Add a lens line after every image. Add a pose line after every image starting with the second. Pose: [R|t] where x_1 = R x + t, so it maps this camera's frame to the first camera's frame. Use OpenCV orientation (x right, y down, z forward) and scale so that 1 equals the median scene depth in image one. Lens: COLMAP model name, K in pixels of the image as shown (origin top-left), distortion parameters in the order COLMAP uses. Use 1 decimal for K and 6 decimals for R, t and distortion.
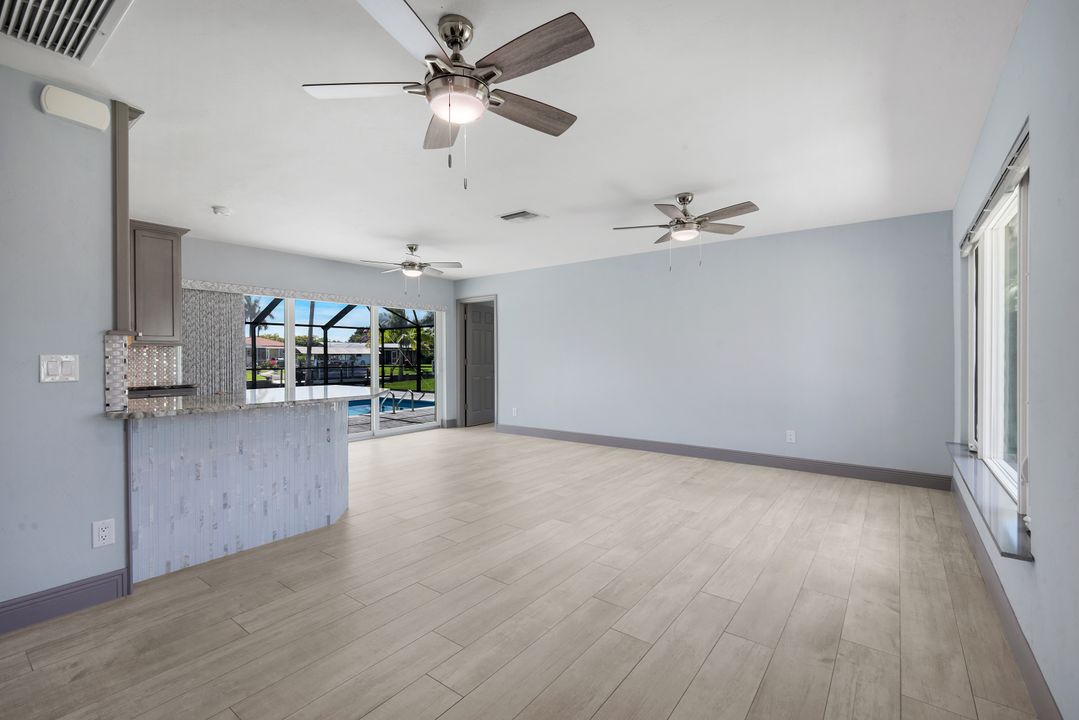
lens RADIAL K [[473.7, 0, 542.4], [0, 473.7, 351.8], [0, 0, 1]] dist [0.012094, -0.001528]
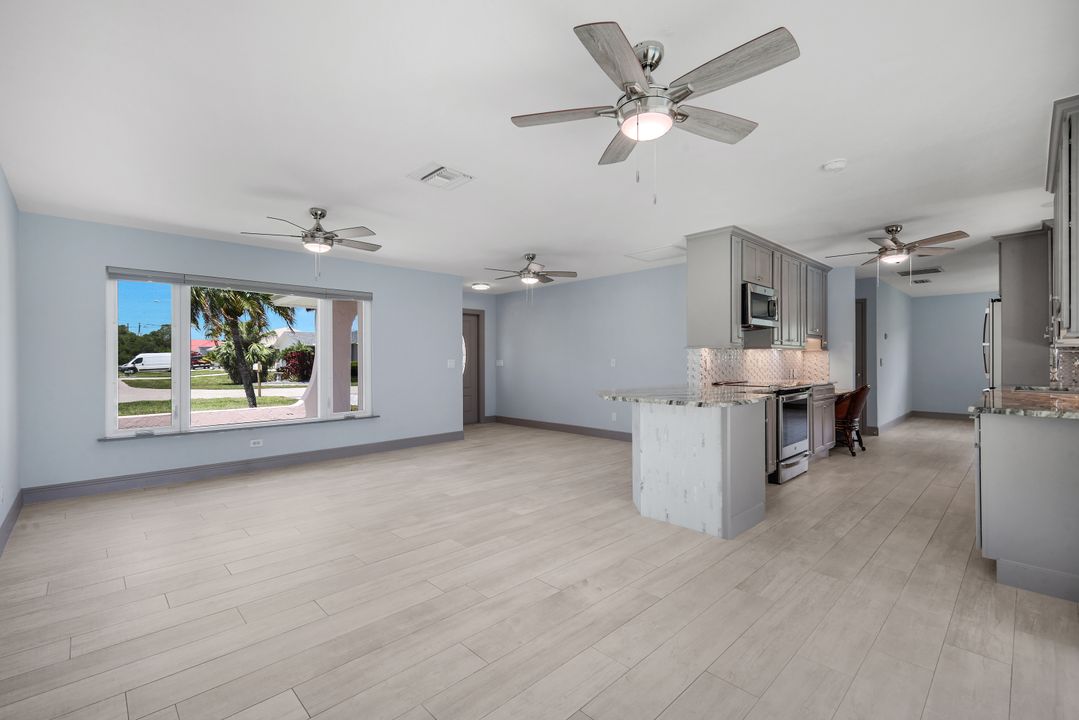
lens RADIAL K [[473.7, 0, 542.3], [0, 473.7, 357.0], [0, 0, 1]] dist [0.012094, -0.001528]
pose [[-0.987442, 0.008030, 0.157780, -0.391572], [0.006144, 0.999904, -0.012439, 0.014063], [-0.157865, -0.011313, -0.987396, 2.109999]]
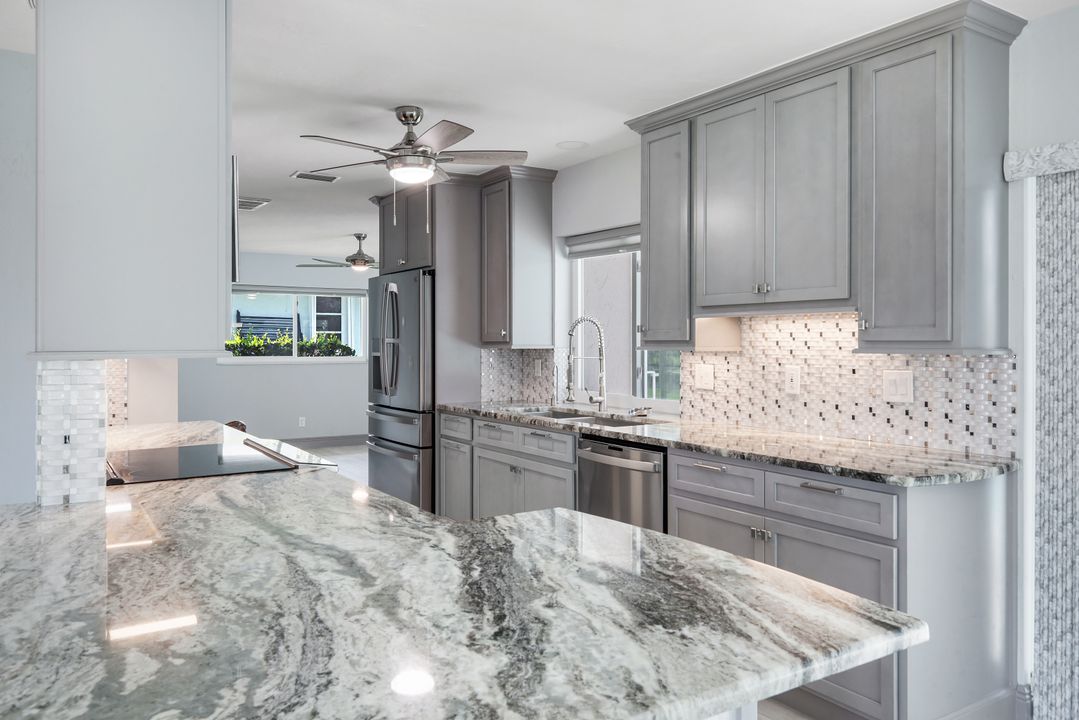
lens RADIAL K [[799.3, 0, 540.7], [0, 799.3, 342.2], [0, 0, 1]] dist [0.028231, -0.001334]
pose [[-0.349470, 0.008817, -0.936906, -0.164484], [0.010649, 0.999929, 0.005438, -0.038363], [0.936887, -0.008076, -0.349539, 1.223993]]
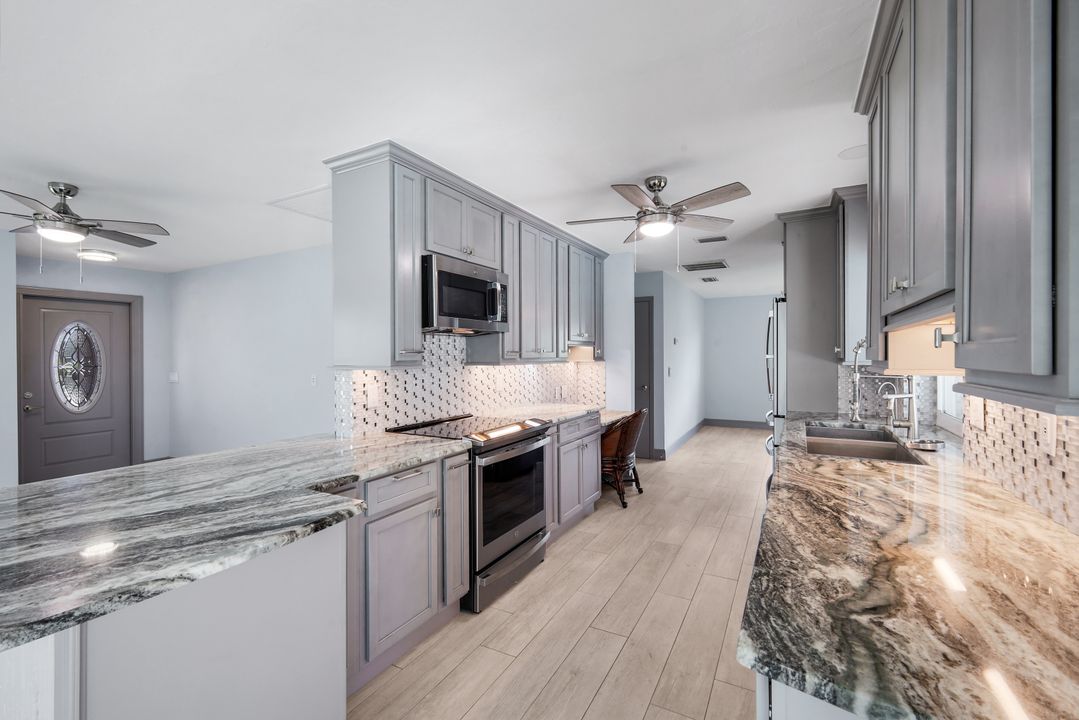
lens RADIAL K [[473.7, 0, 537.3], [0, 473.7, 355.1], [0, 0, 1]] dist [0.012094, -0.001528]
pose [[-0.989974, 0.010693, -0.140843, -0.807650], [0.011606, 0.999917, -0.005661, -0.040288], [0.140771, -0.007239, -0.990016, 1.474164]]
